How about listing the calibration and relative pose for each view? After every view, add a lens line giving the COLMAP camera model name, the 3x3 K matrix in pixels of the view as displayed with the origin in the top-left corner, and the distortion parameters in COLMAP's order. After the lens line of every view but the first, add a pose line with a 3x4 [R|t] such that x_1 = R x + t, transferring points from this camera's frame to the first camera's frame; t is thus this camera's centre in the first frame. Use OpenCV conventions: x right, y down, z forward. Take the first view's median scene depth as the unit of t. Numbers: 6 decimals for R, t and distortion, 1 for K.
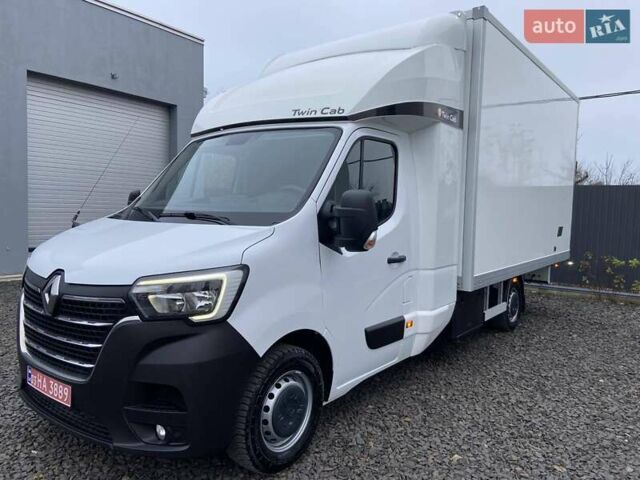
lens RADIAL K [[480.3, 0, 322.2], [0, 480.3, 244.4], [0, 0, 1]] dist [0.116347, -0.141117]
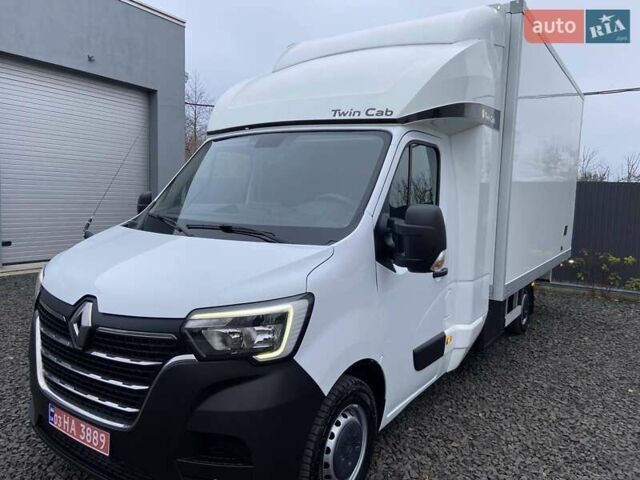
lens RADIAL K [[480.3, 0, 322.2], [0, 480.3, 244.4], [0, 0, 1]] dist [0.116347, -0.141117]
pose [[0.998203, 0.001860, 0.059898, -0.141213], [-0.003510, 0.999617, 0.027456, -0.052445], [-0.059824, -0.027617, 0.997827, 0.089620]]
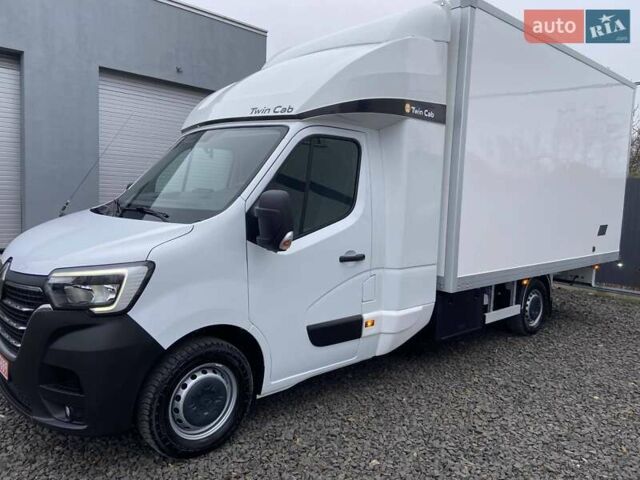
lens RADIAL K [[481.1, 0, 322.5], [0, 481.1, 236.8], [0, 0, 1]] dist [0.109452, -0.128710]
pose [[0.984110, 0.033481, -0.174376, 0.290139], [-0.030924, 0.999371, 0.017362, -0.030357], [0.174847, -0.011694, 0.984526, 0.013856]]
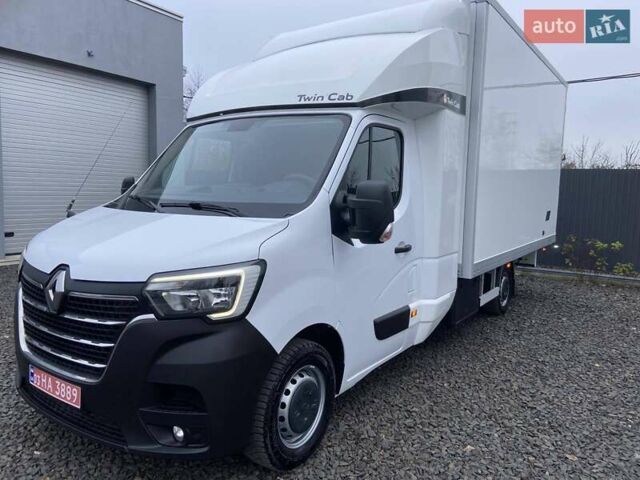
lens RADIAL K [[479.2, 0, 320.0], [0, 479.2, 240.0], [0, 0, 1]] dist [0.122330, -0.147458]
pose [[0.999031, -0.004561, 0.043772, -0.064005], [0.003219, 0.999524, 0.030687, -0.019443], [-0.043891, -0.030517, 0.998570, 0.024892]]
